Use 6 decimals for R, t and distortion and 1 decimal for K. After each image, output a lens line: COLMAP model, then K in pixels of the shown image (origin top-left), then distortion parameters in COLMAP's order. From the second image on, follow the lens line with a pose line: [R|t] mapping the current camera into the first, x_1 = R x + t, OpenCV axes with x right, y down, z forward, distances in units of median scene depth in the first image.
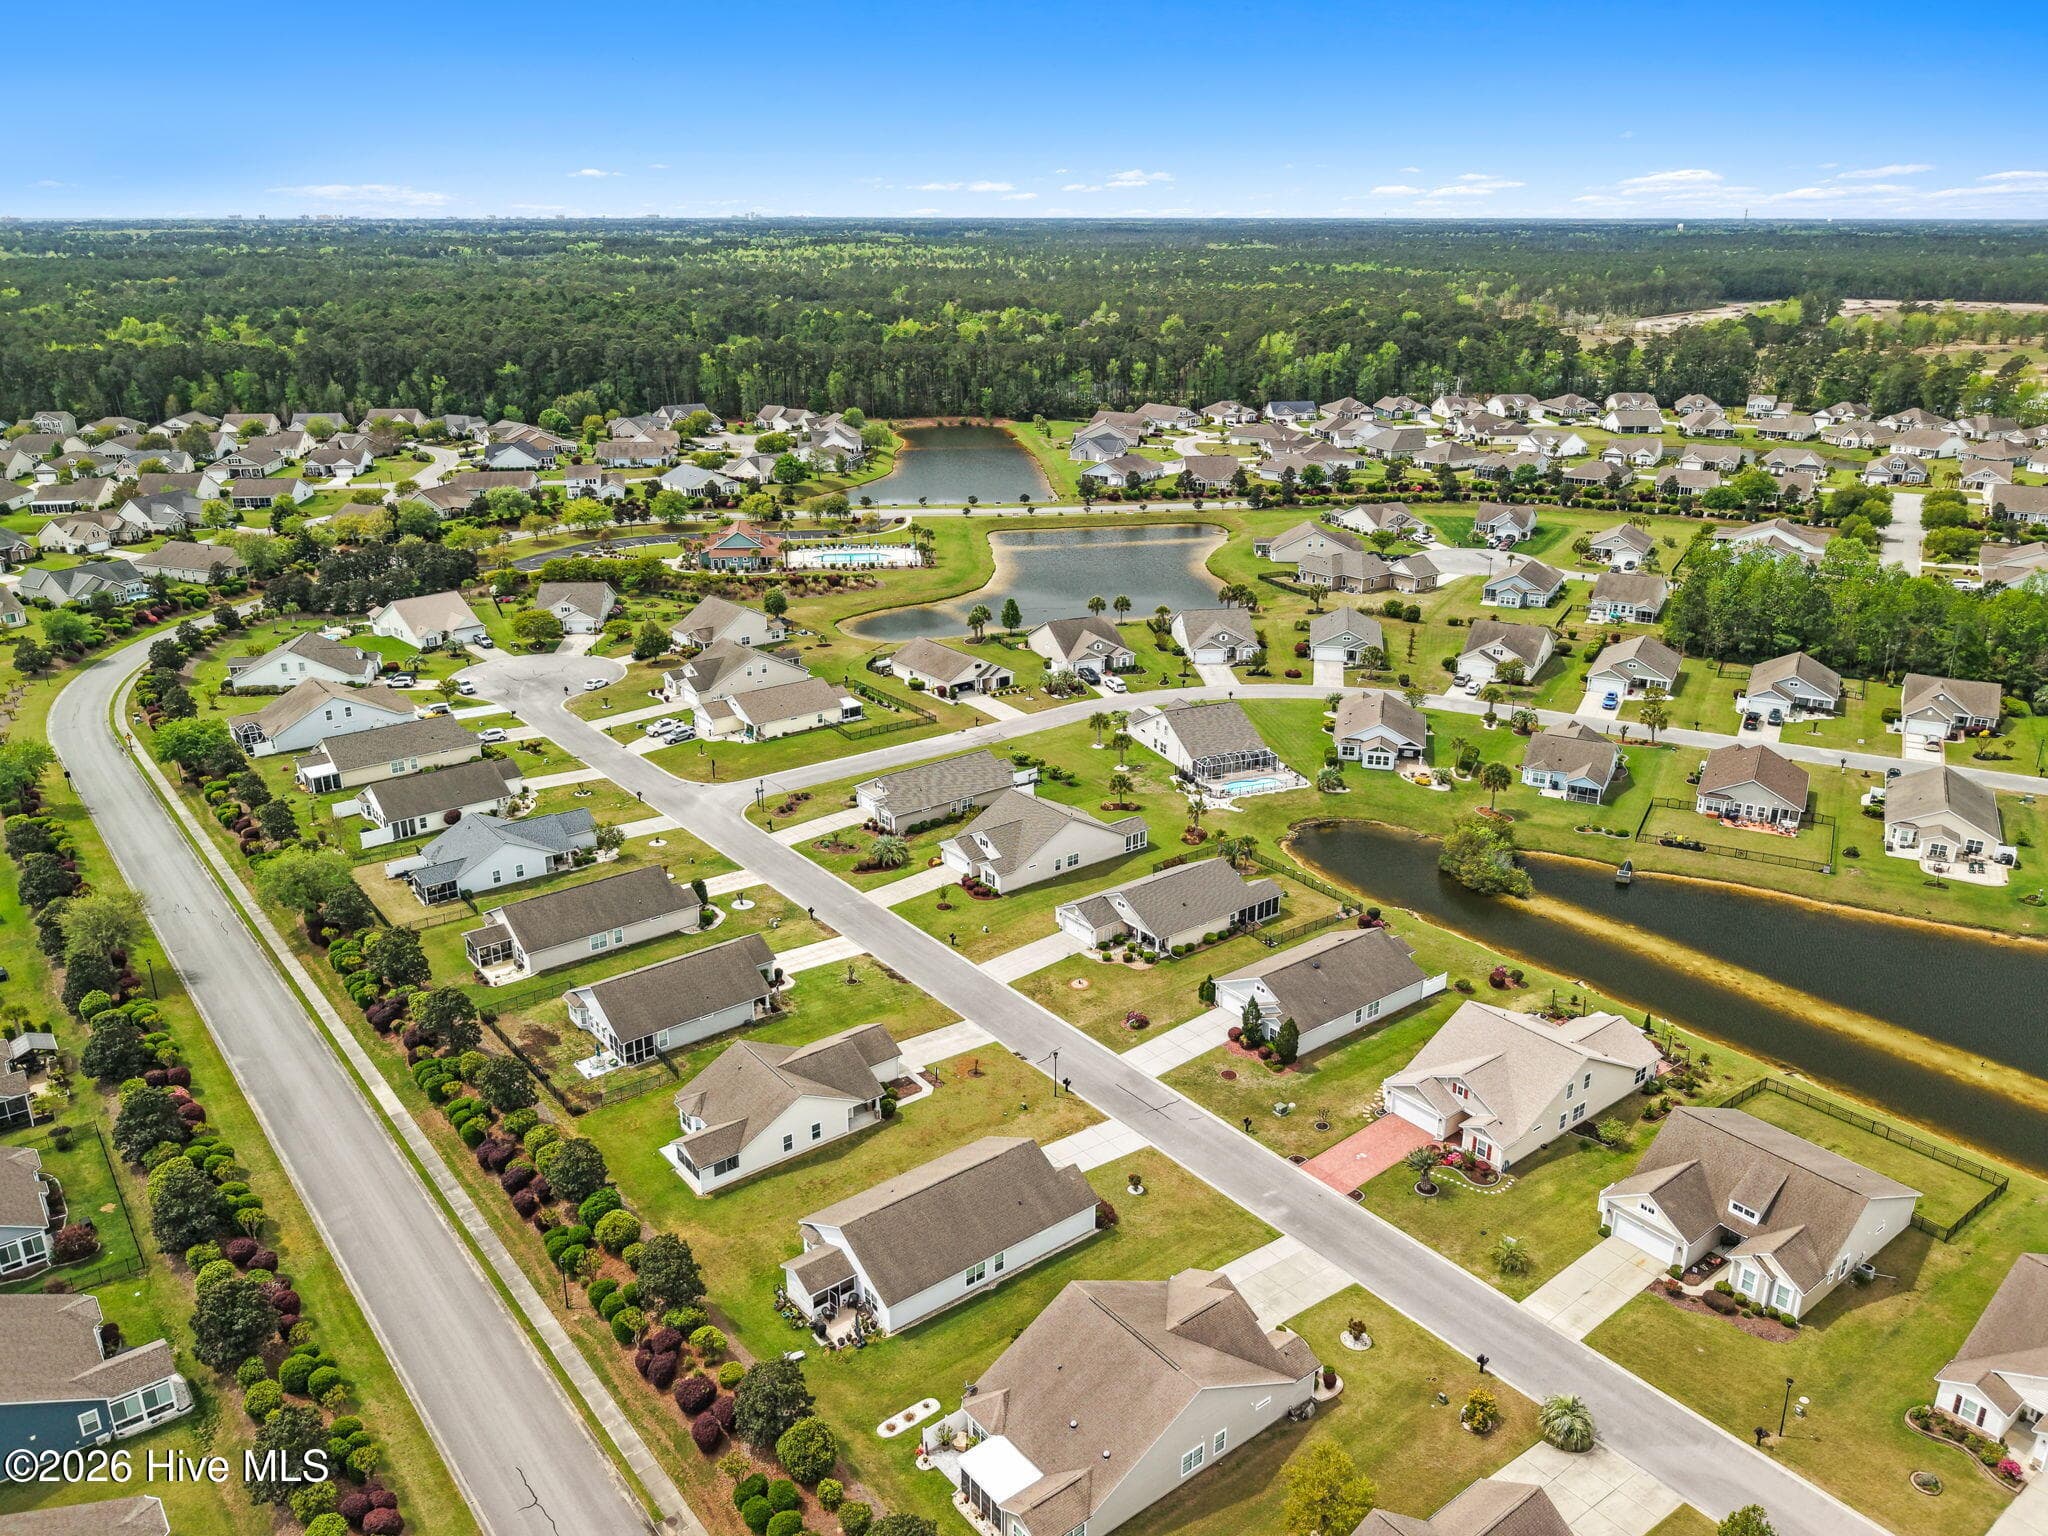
lens RADIAL K [[1505.0, 0, 1030.2], [0, 1505.0, 769.1], [0, 0, 1]] dist [0.062522, -0.107464]
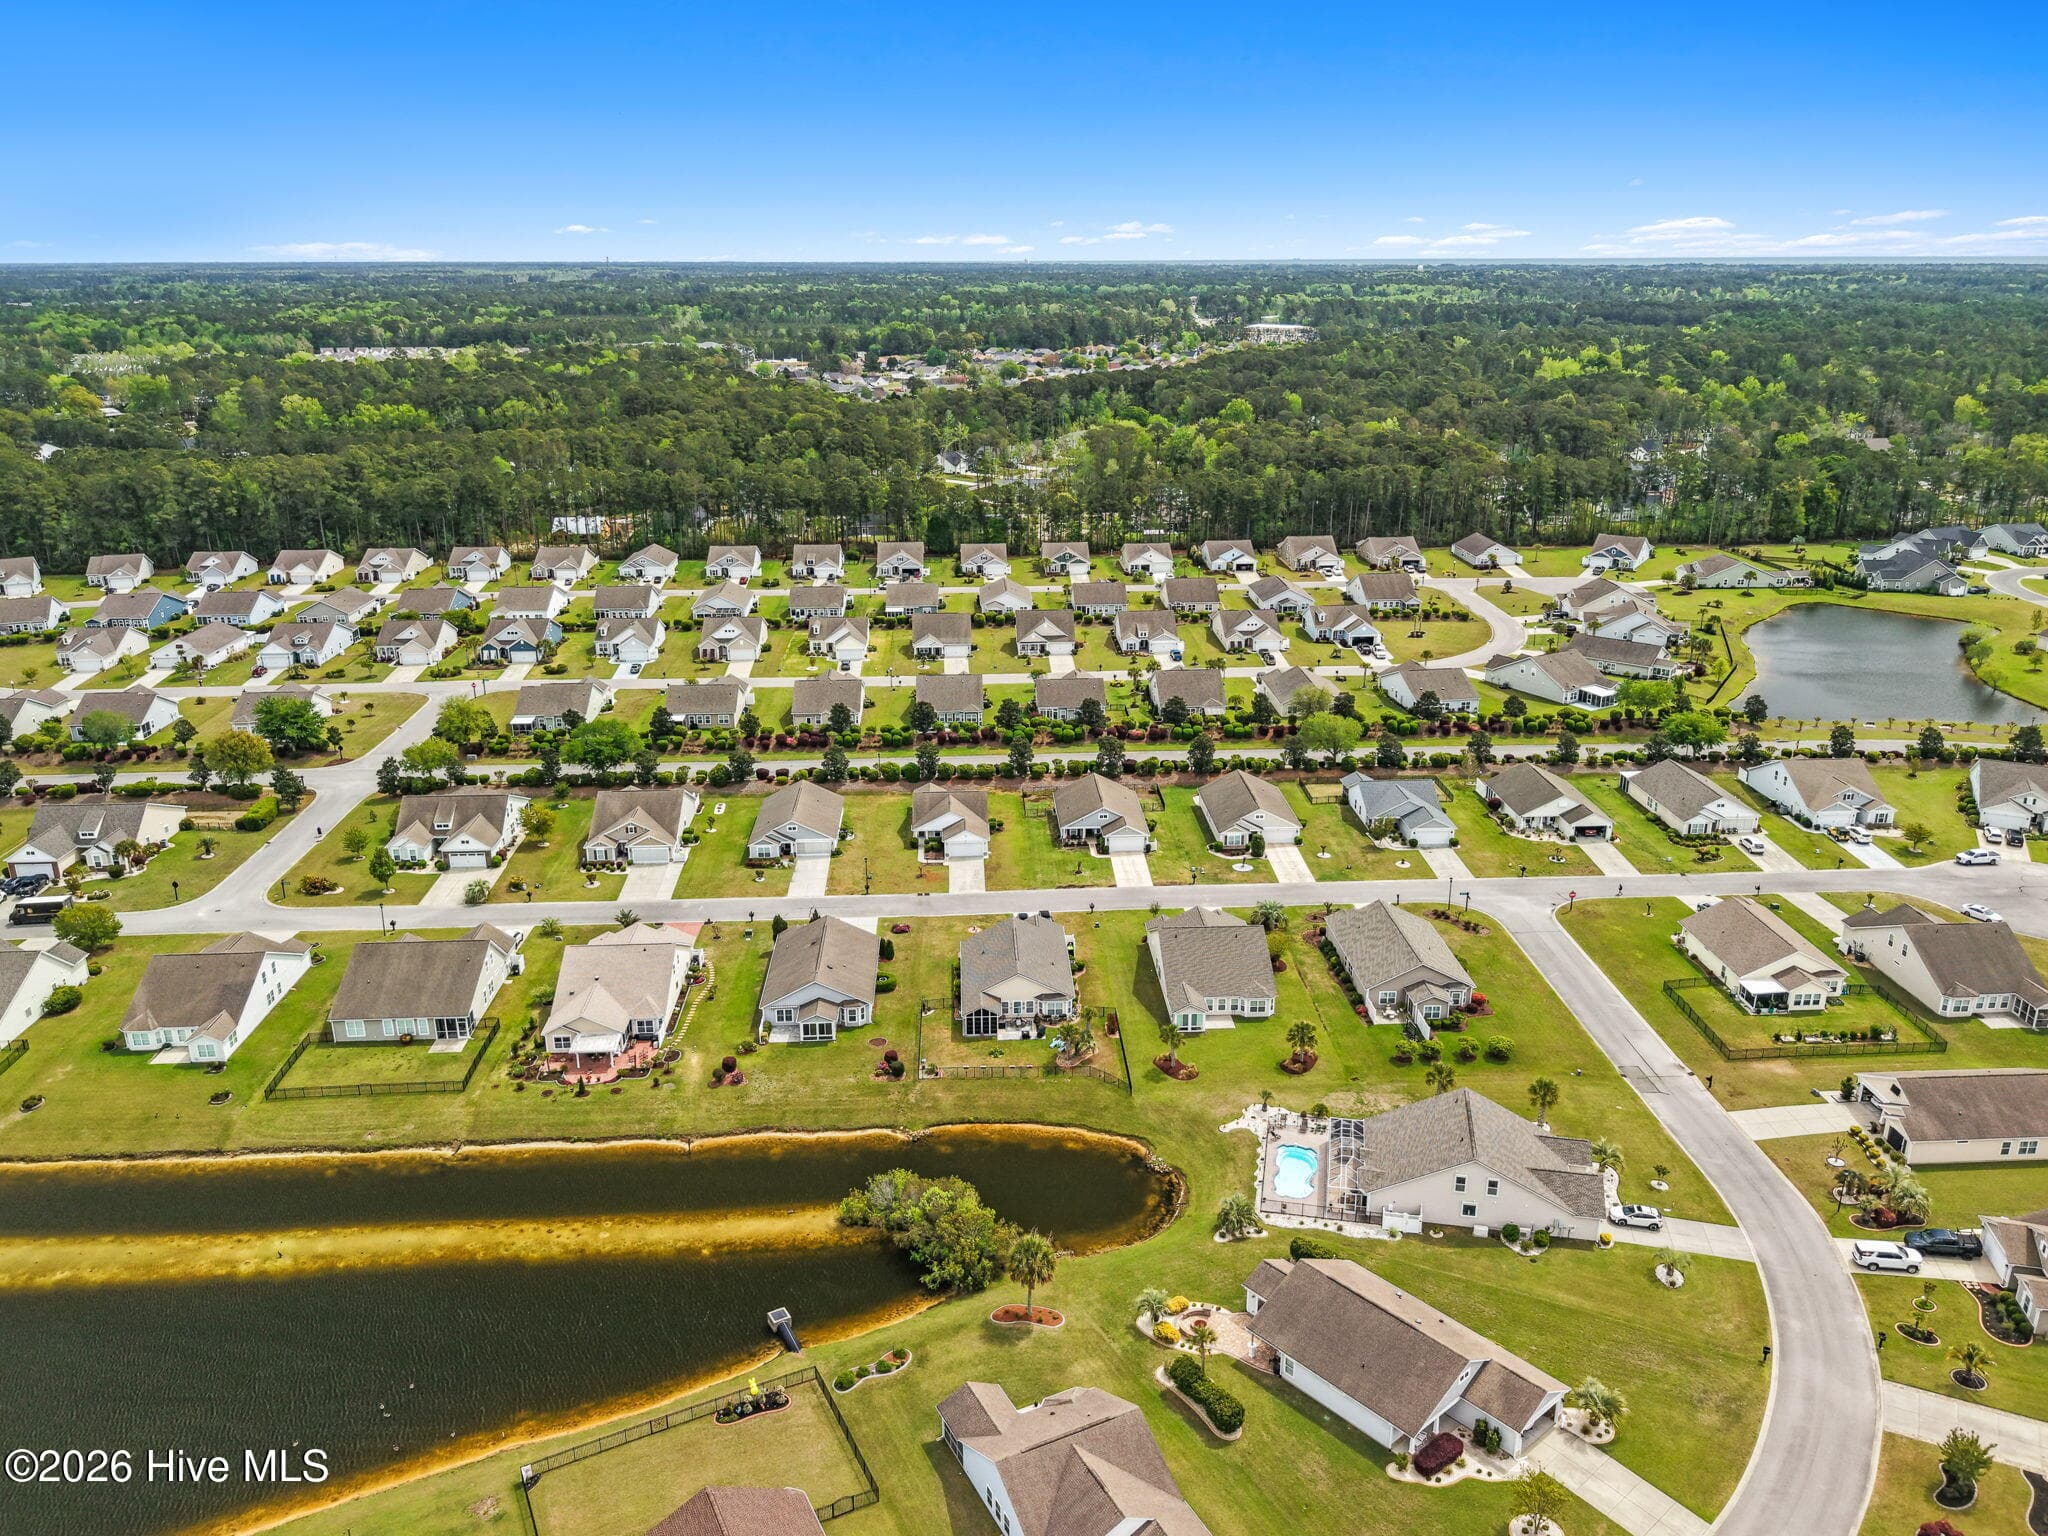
lens RADIAL K [[1505.0, 0, 1030.2], [0, 1505.0, 769.1], [0, 0, 1]] dist [0.062522, -0.107464]
pose [[-0.579329, 0.261460, -0.772021, 0.826211], [-0.277408, 0.827368, 0.488372, -0.520694], [0.766435, 0.497093, -0.406787, 1.309279]]
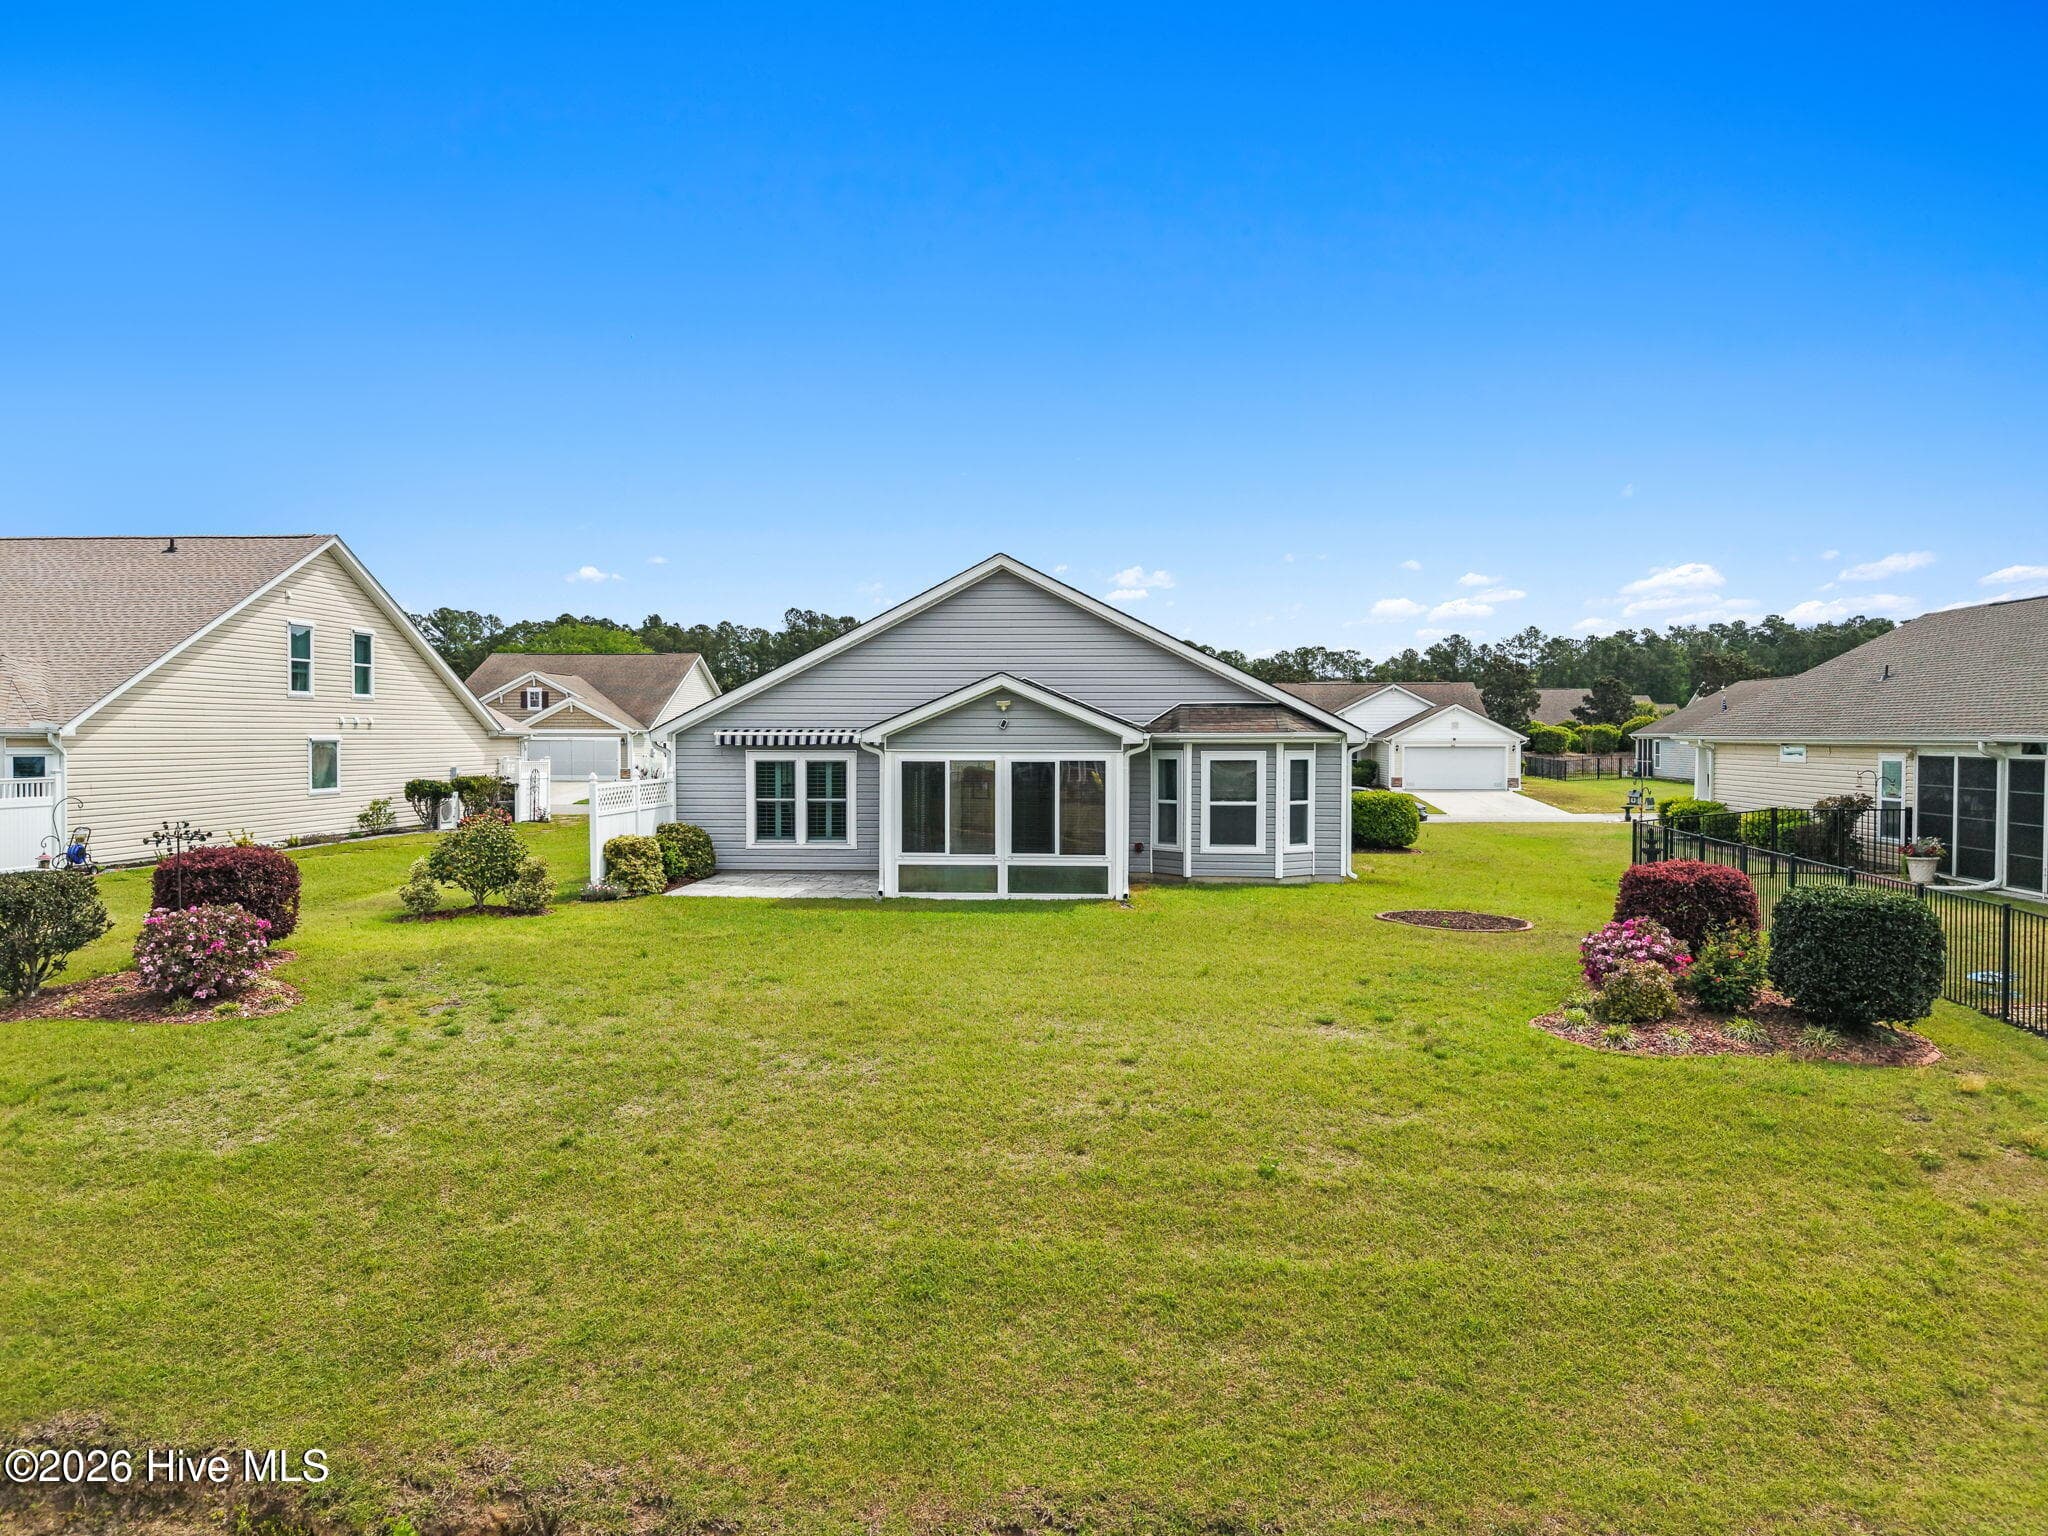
lens RADIAL K [[1505.0, 0, 1030.2], [0, 1505.0, 769.1], [0, 0, 1]] dist [0.062522, -0.107464]
pose [[-0.682670, 0.012761, -0.730615, 0.311763], [-0.255918, 0.932348, 0.255408, 0.073121], [0.684447, 0.361337, -0.633220, 0.987620]]
